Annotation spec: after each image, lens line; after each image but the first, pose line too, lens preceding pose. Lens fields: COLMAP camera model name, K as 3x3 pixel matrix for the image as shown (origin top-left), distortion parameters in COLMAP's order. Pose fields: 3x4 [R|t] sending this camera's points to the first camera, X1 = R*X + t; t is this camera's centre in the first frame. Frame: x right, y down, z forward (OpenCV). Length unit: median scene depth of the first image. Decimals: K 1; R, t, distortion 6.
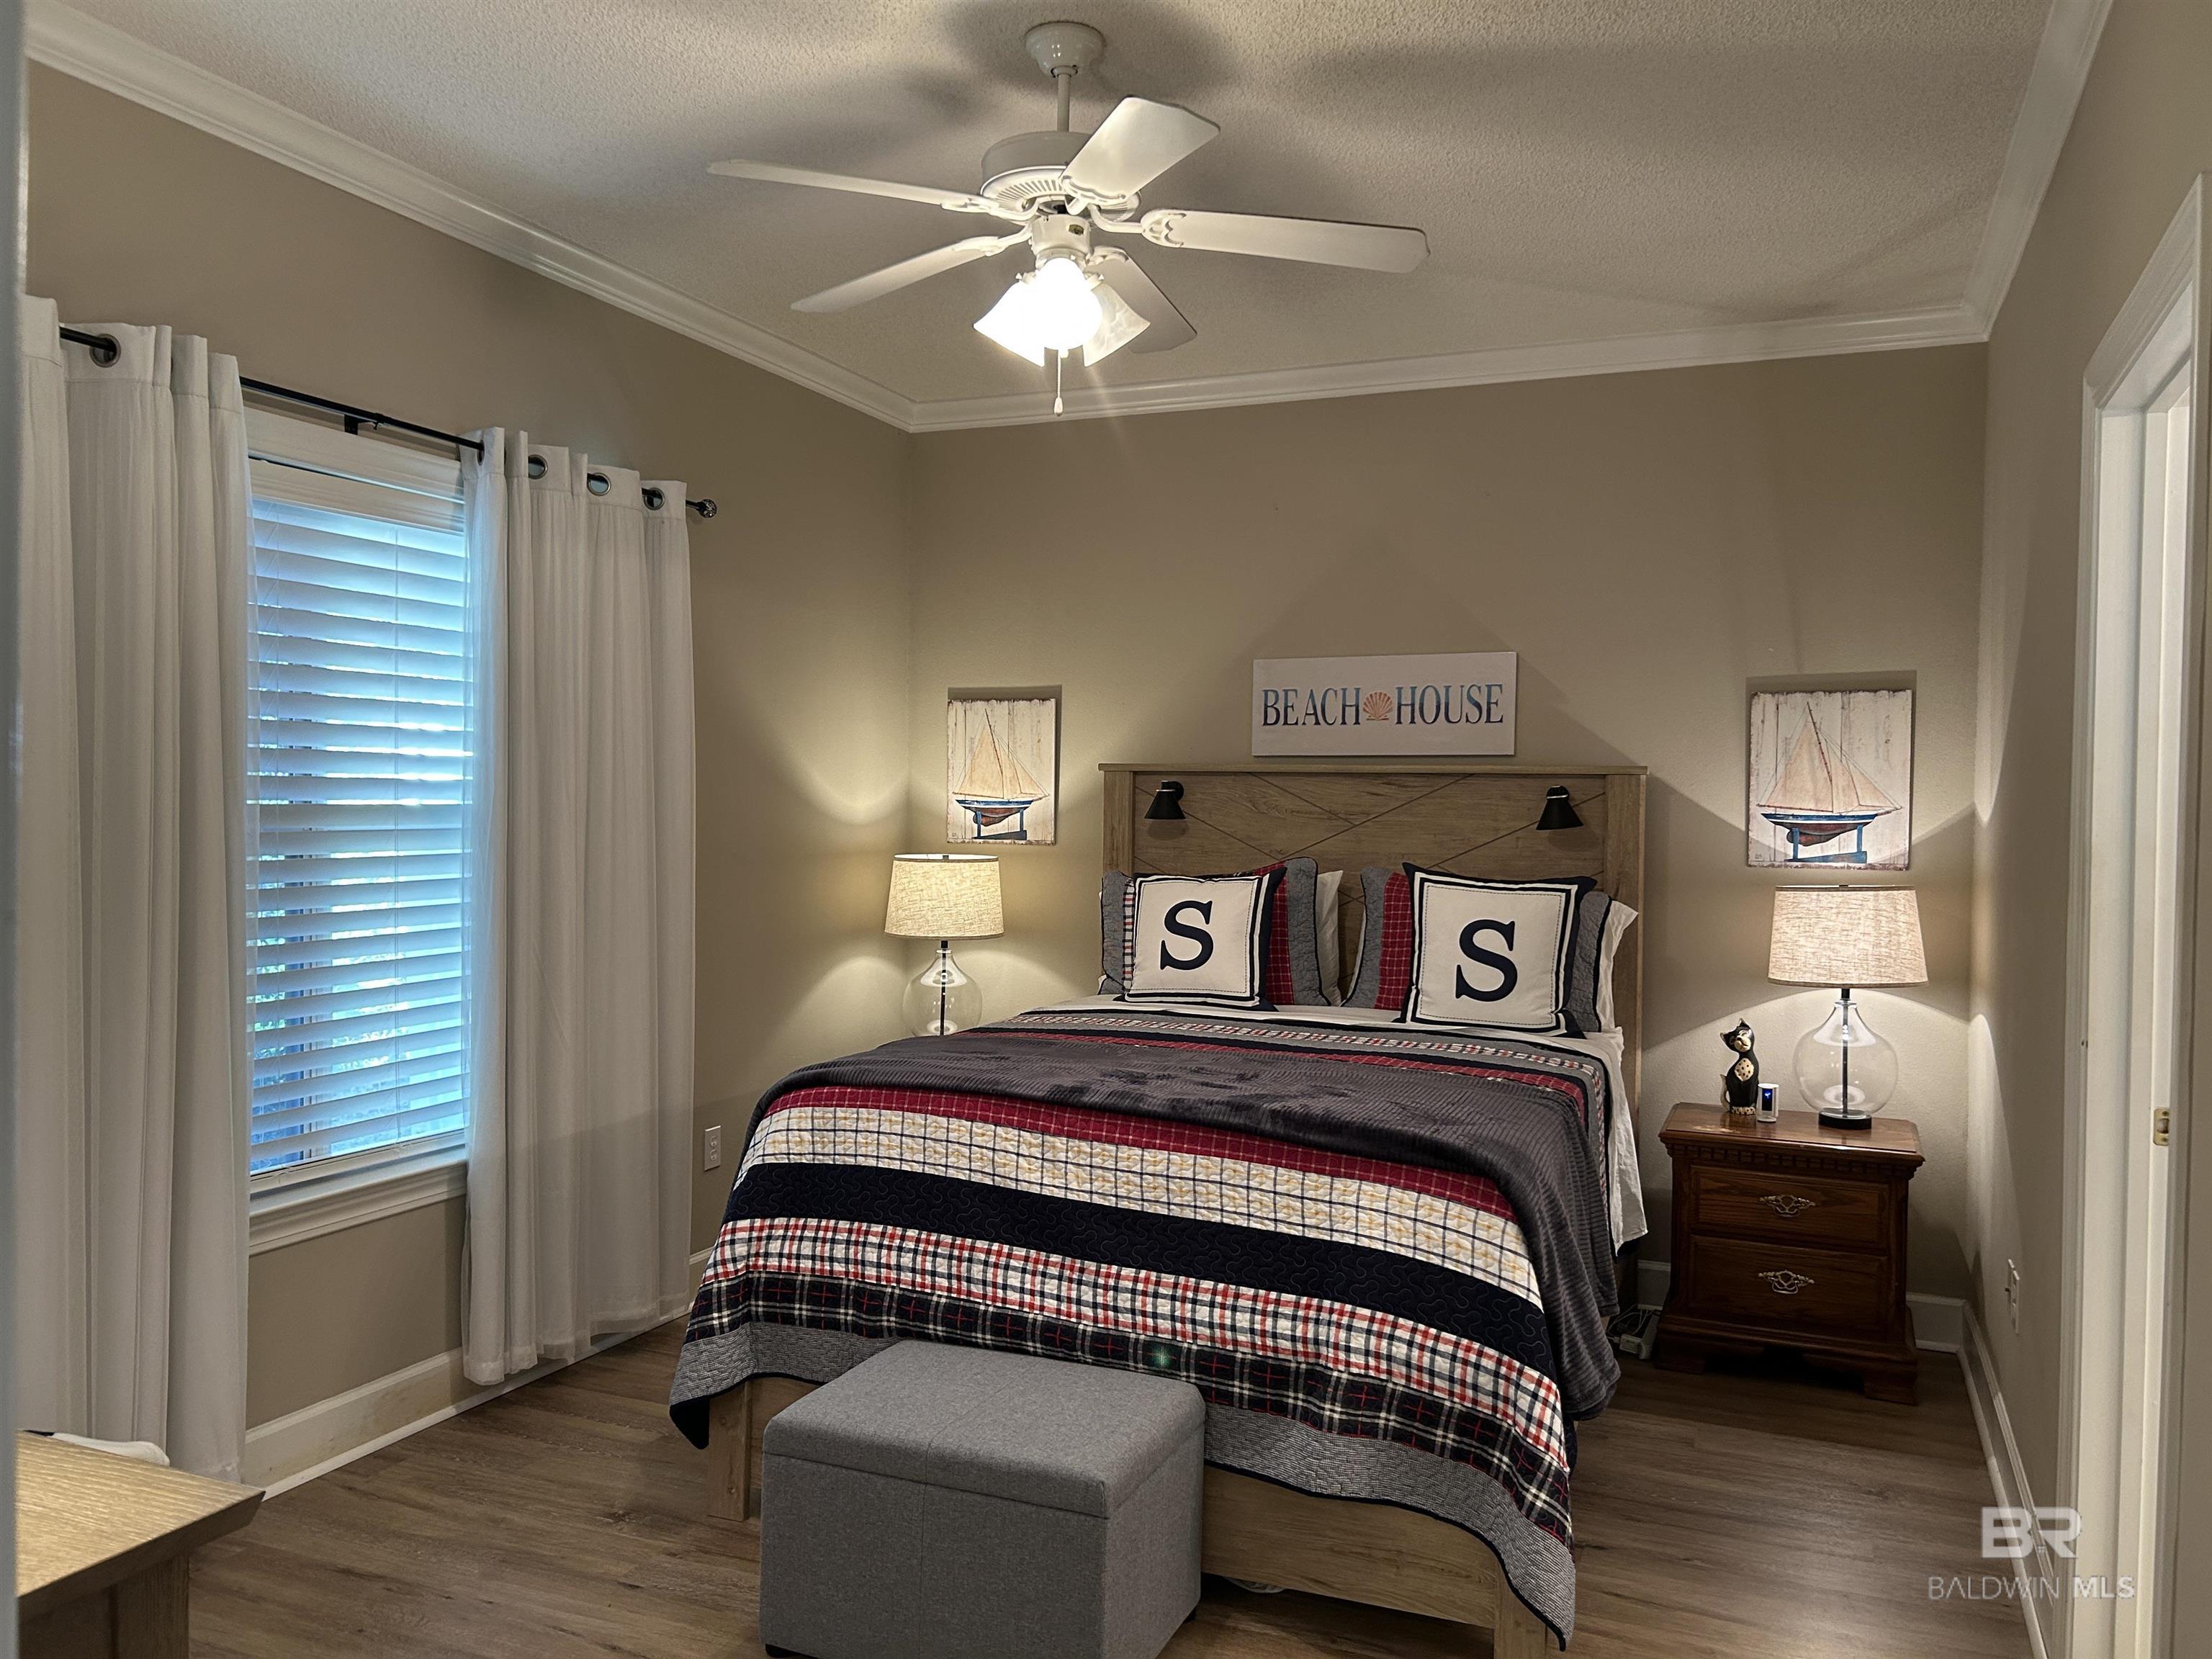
lens RADIAL K [[1665.5, 0, 1122.2], [0, 1665.5, 831.6], [0, 0, 1]] dist [0.097649, -0.189706]
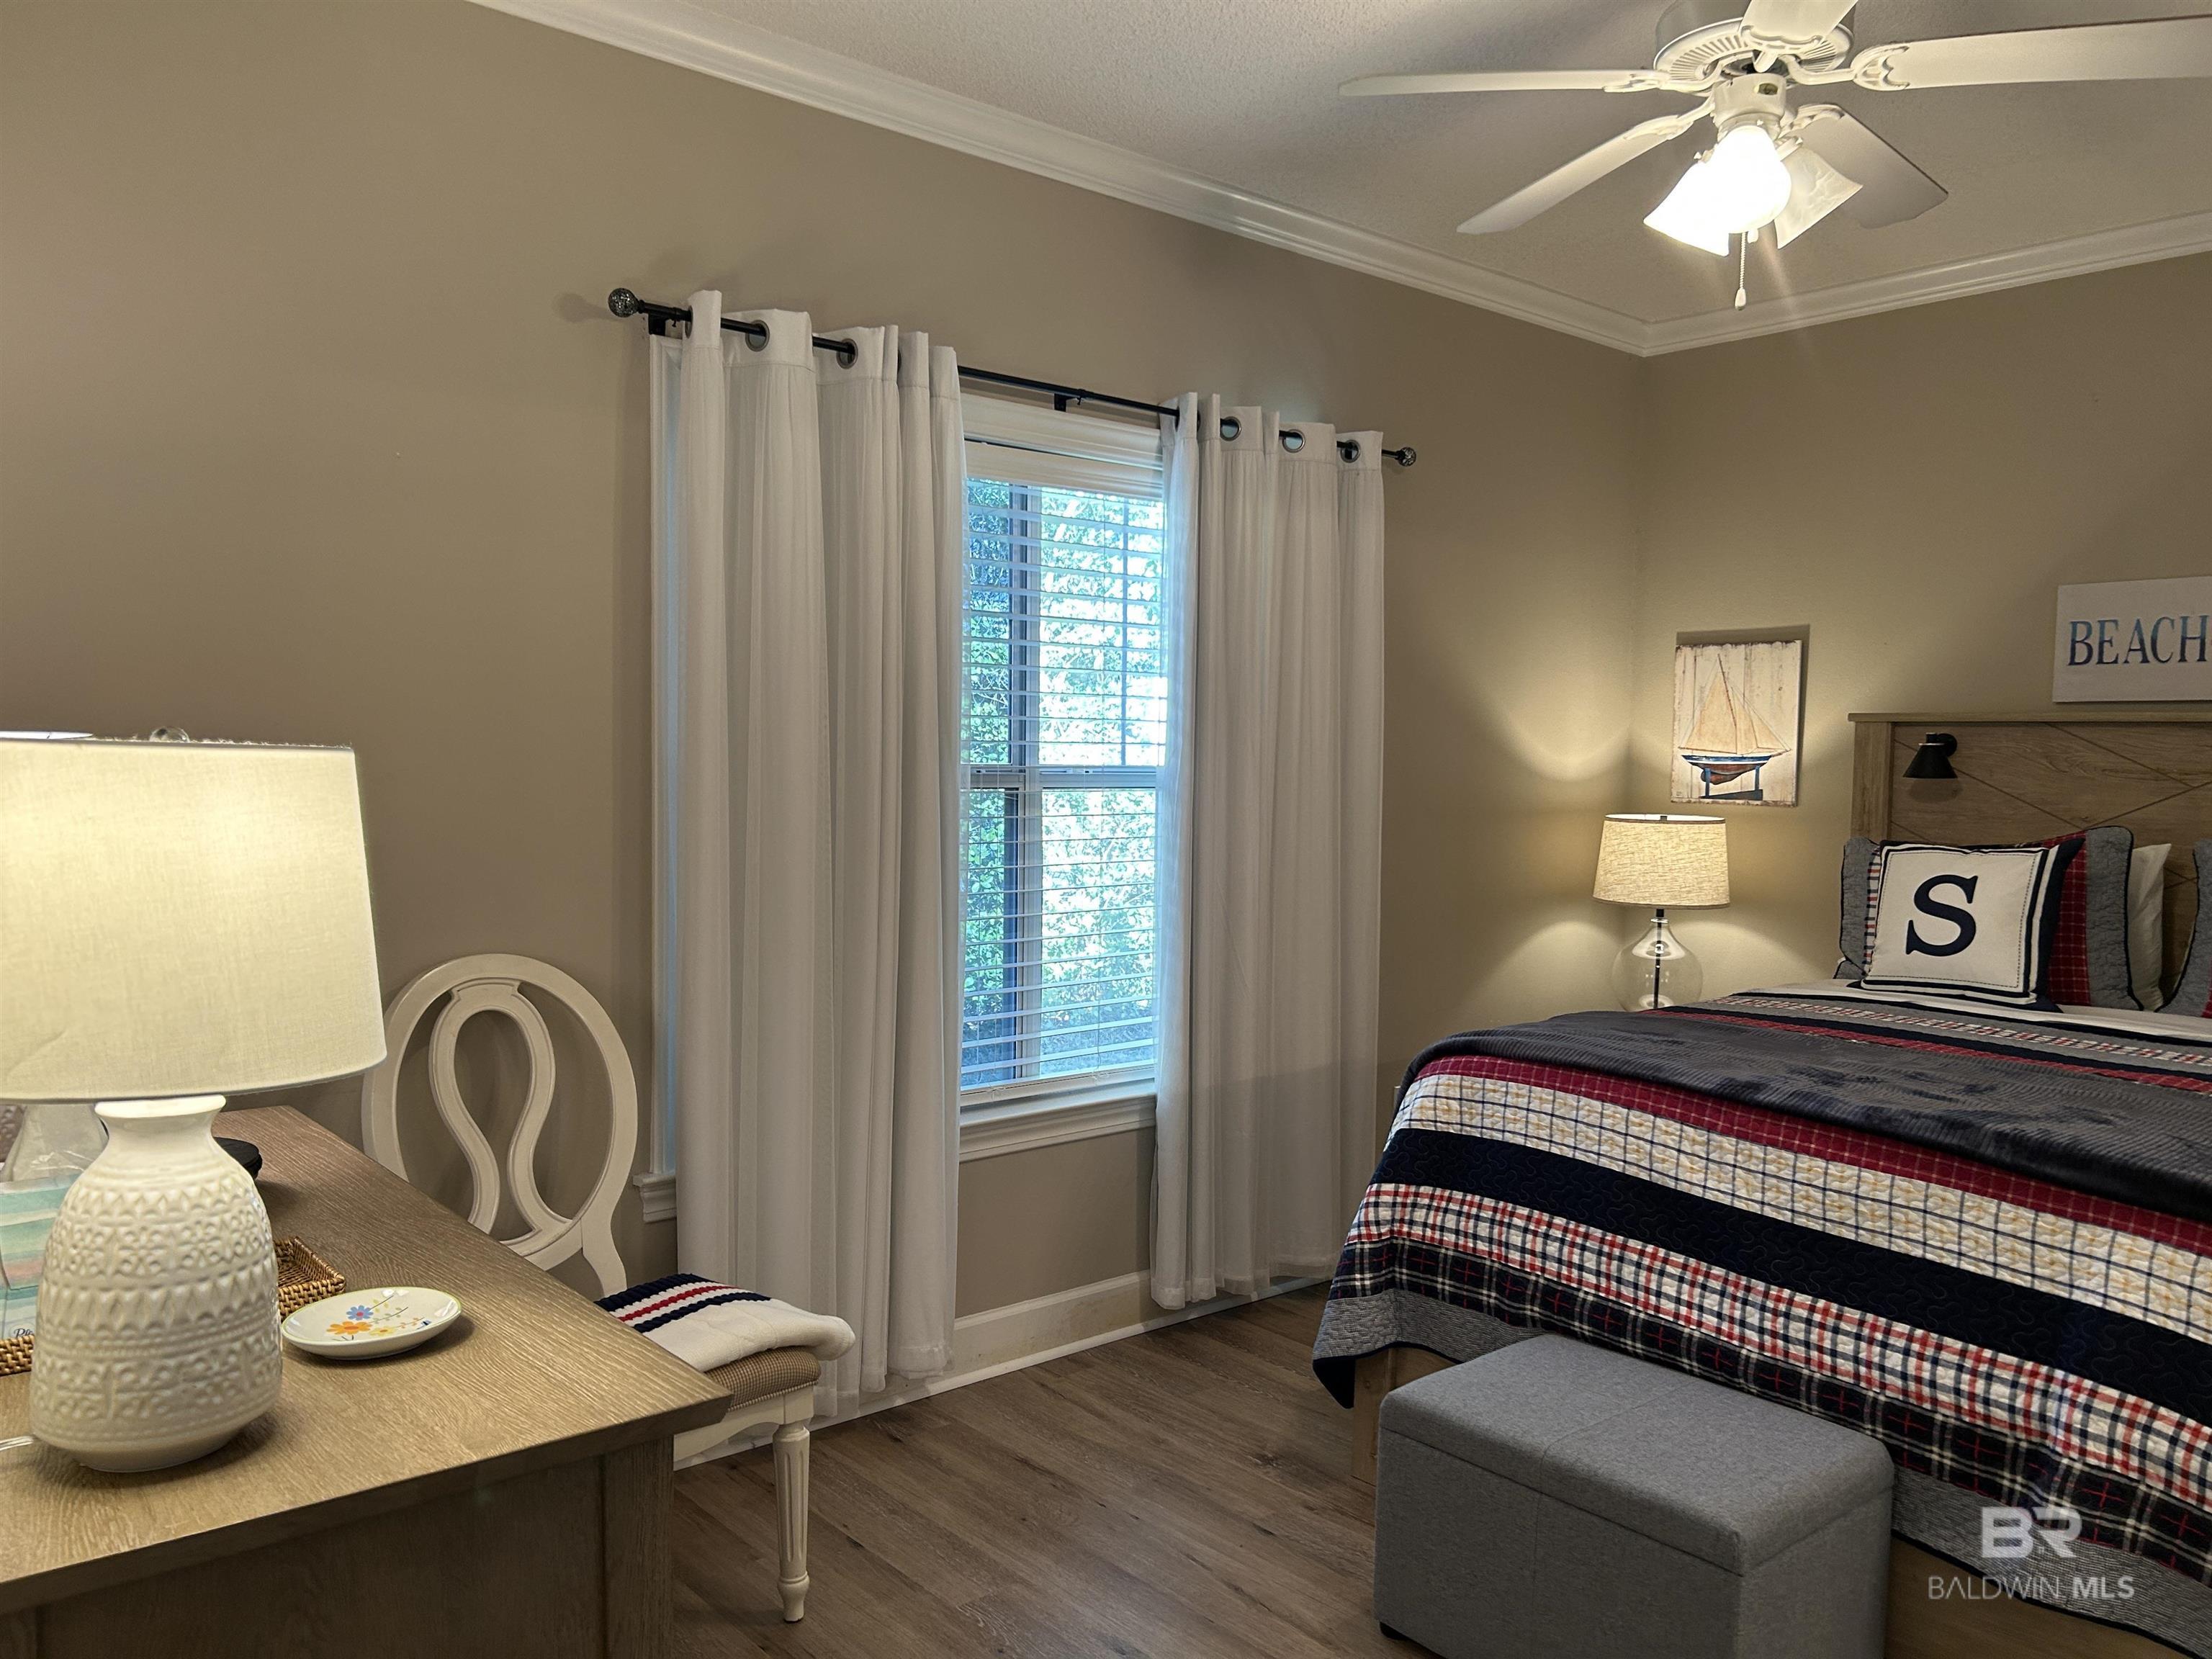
lens RADIAL K [[1681.2, 0, 1105.9], [0, 1681.2, 841.8], [0, 0, 1]] dist [0.046498, -0.053793]
pose [[0.890944, 0.025941, -0.453372, 0.069121], [-0.011840, 0.999355, 0.033912, 0.001061], [0.453959, -0.024846, 0.890676, 0.058000]]
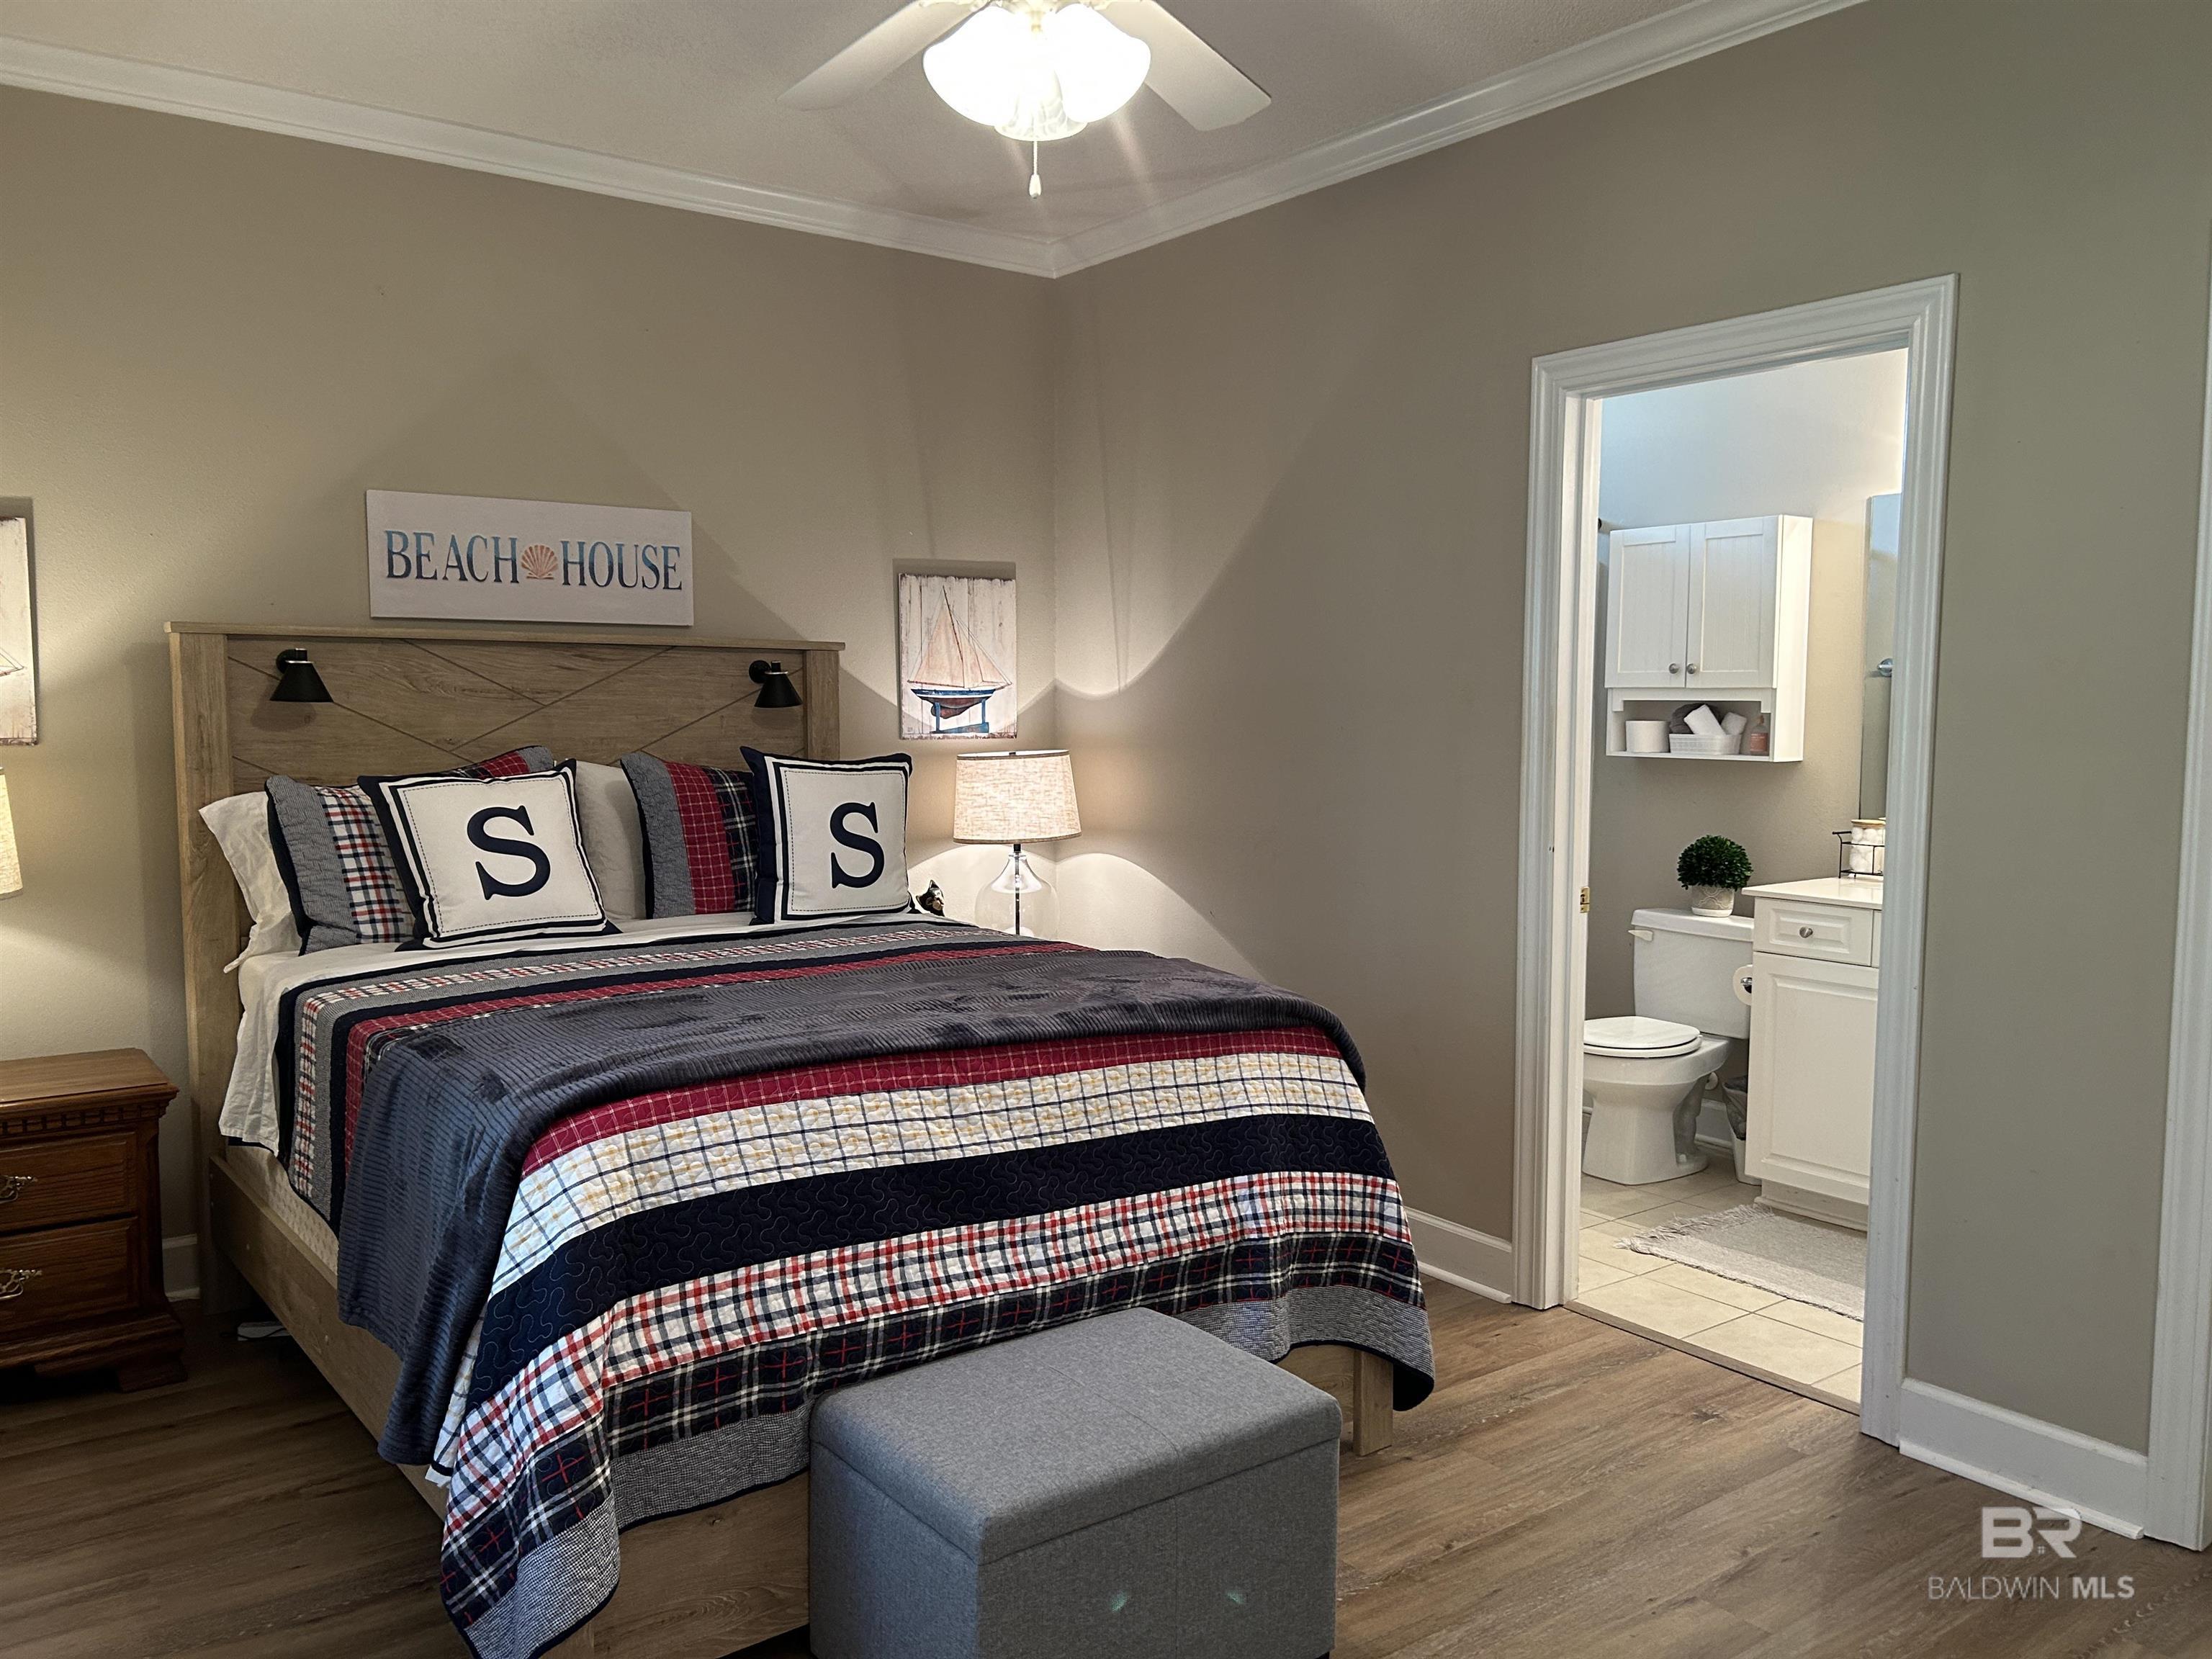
lens RADIAL K [[1681.2, 0, 1105.9], [0, 1681.2, 841.8], [0, 0, 1]] dist [0.046498, -0.053793]
pose [[0.499695, -0.085613, 0.861960, -0.692329], [0.017340, 0.995893, 0.088863, -0.009877], [-0.866028, -0.029458, 0.499127, 0.514852]]
